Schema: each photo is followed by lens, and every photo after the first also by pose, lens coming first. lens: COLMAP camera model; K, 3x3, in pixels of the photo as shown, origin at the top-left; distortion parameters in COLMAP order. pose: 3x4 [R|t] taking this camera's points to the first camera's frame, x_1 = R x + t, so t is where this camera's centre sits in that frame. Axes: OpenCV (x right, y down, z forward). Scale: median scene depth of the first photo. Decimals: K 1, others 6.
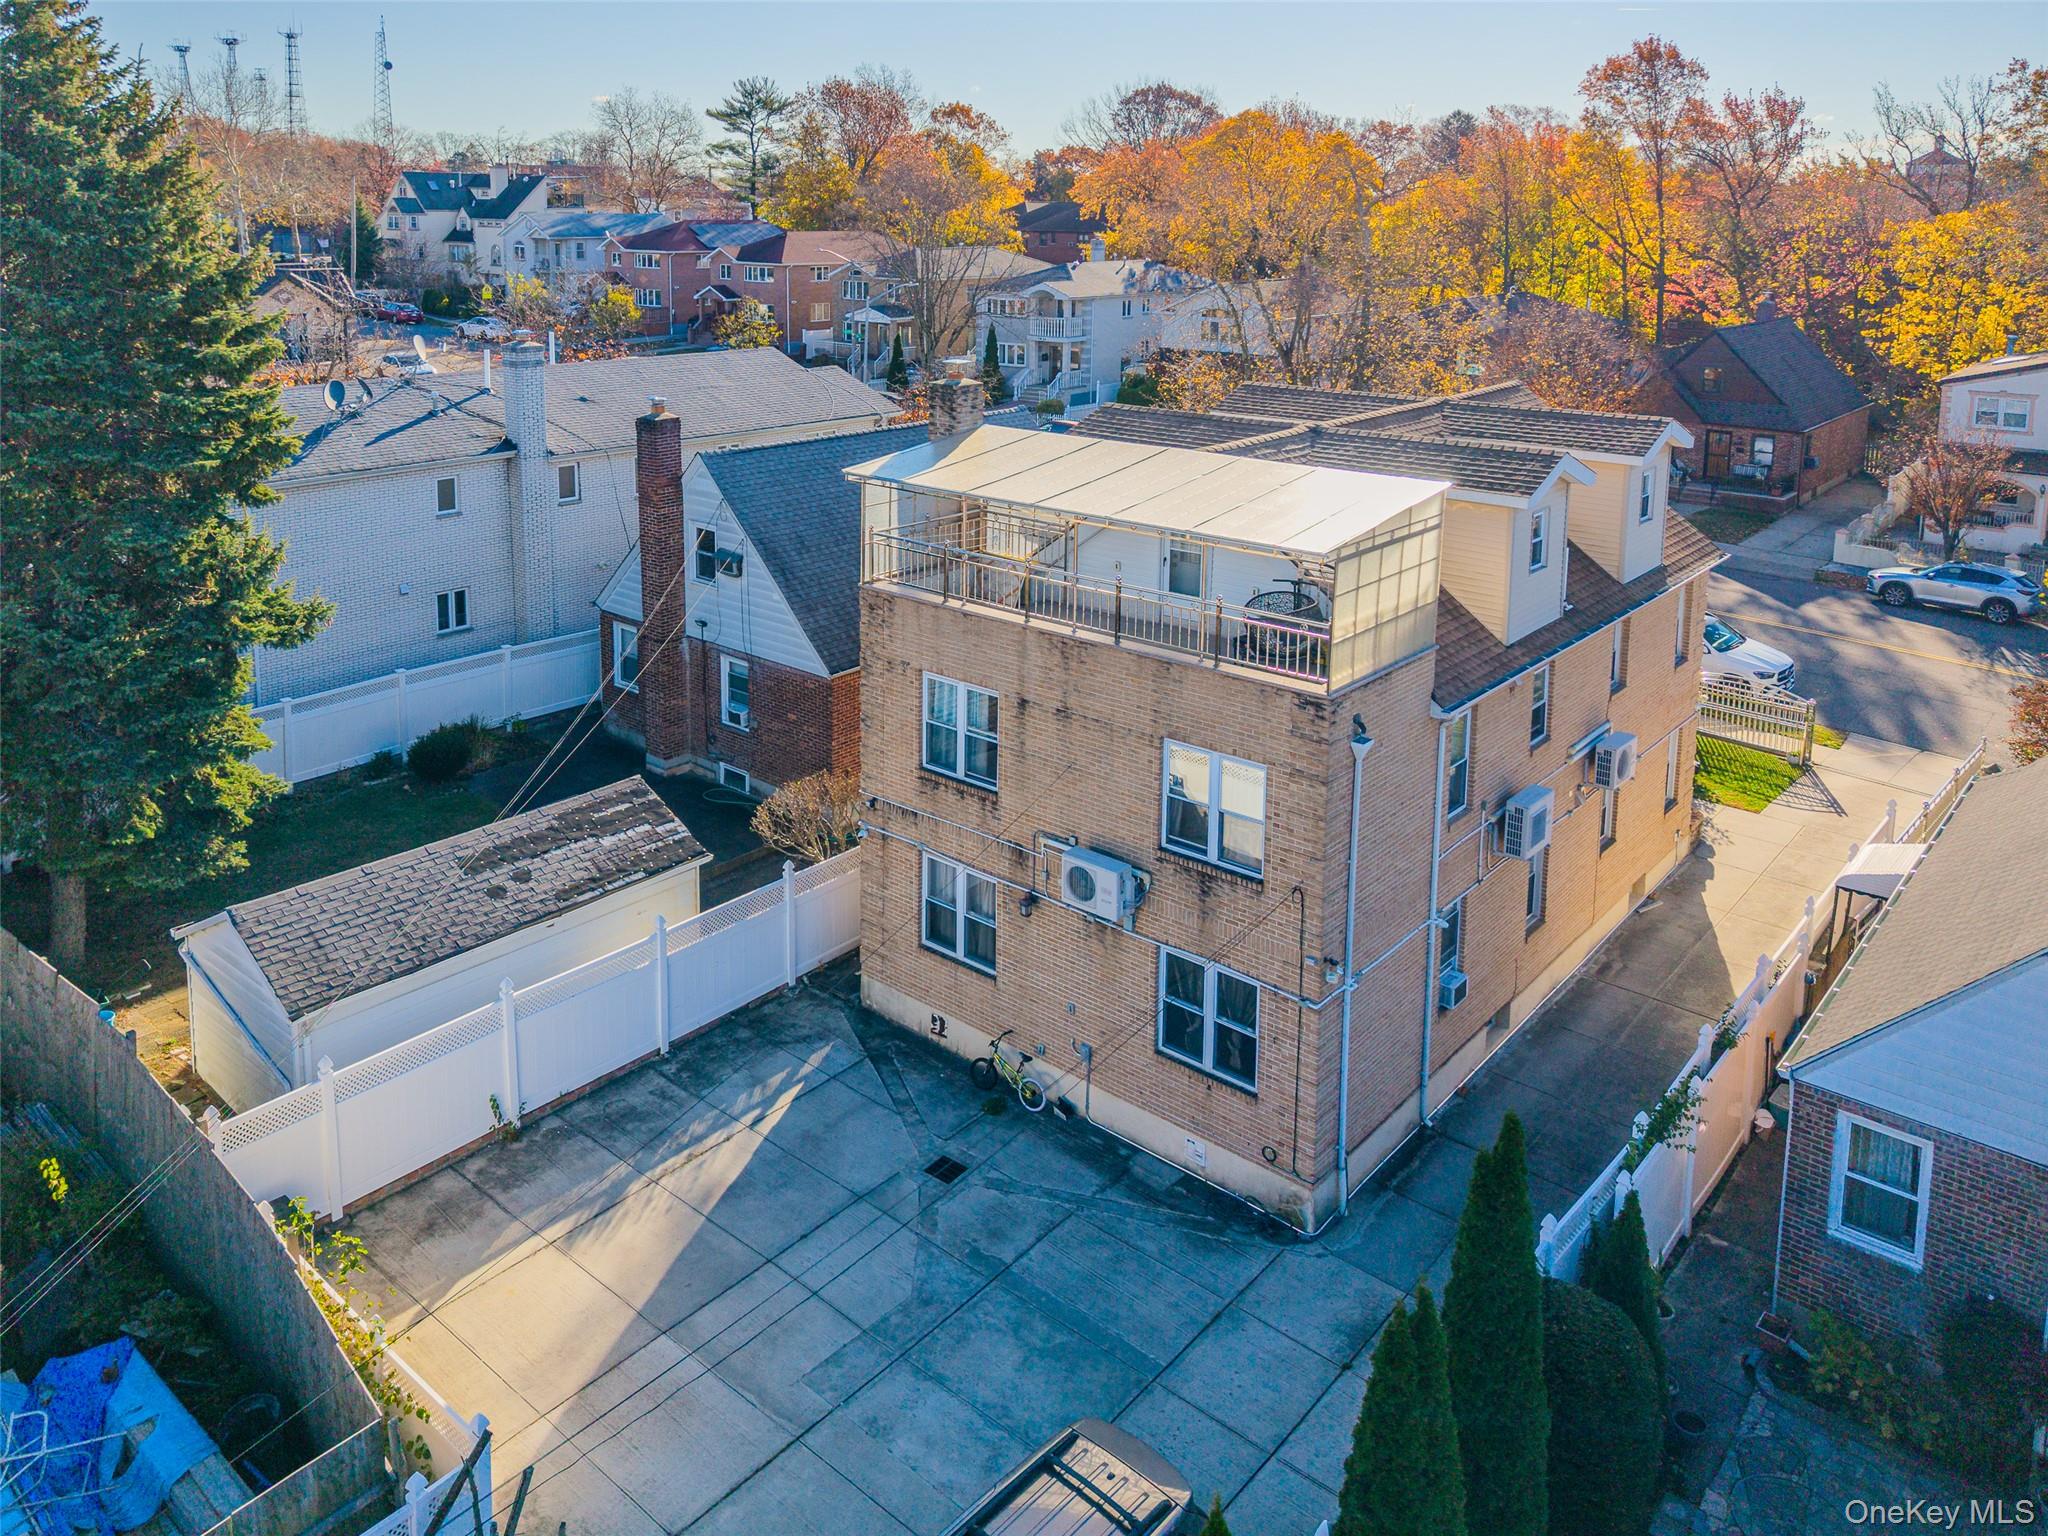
lens RADIAL K [[1499.6, 0, 962.6], [0, 1499.6, 452.5], [0, 0, 1]] dist [0.033328, -0.018637]
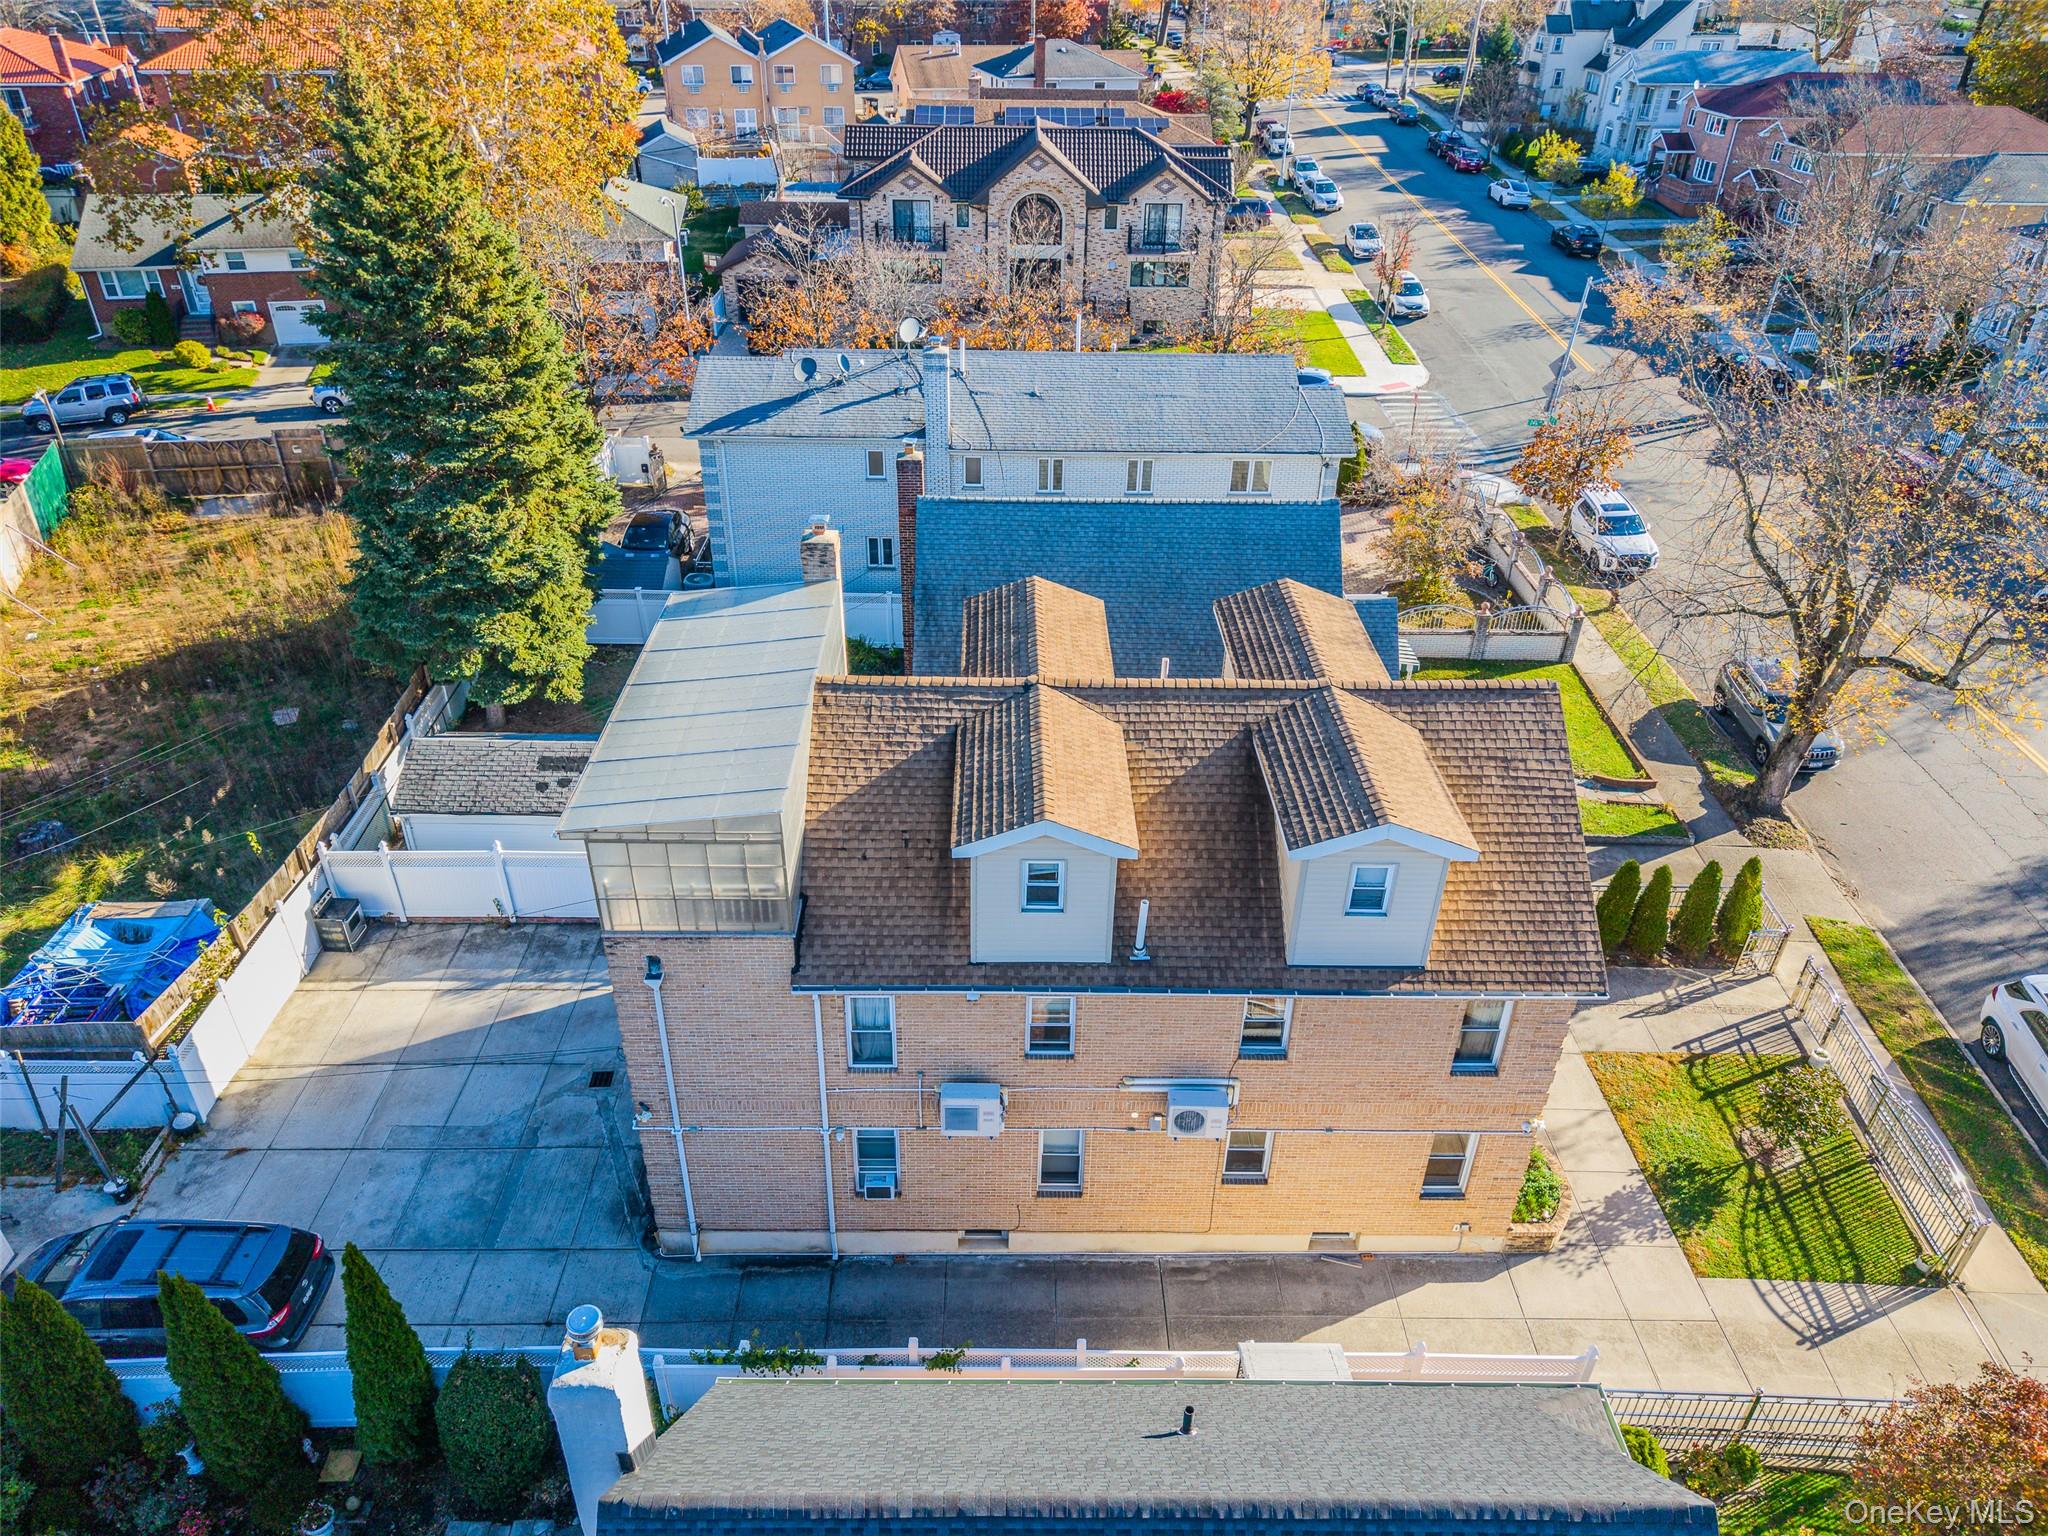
lens RADIAL K [[1398.1, 0, 1018.7], [0, 1398.1, 746.7], [0, 0, 1]] dist [0.021020, -0.018467]
pose [[0.668023, 0.383856, -0.637495, 0.927633], [-0.130402, 0.903815, 0.407569, -0.403004], [0.732626, -0.189135, 0.653825, 0.406190]]
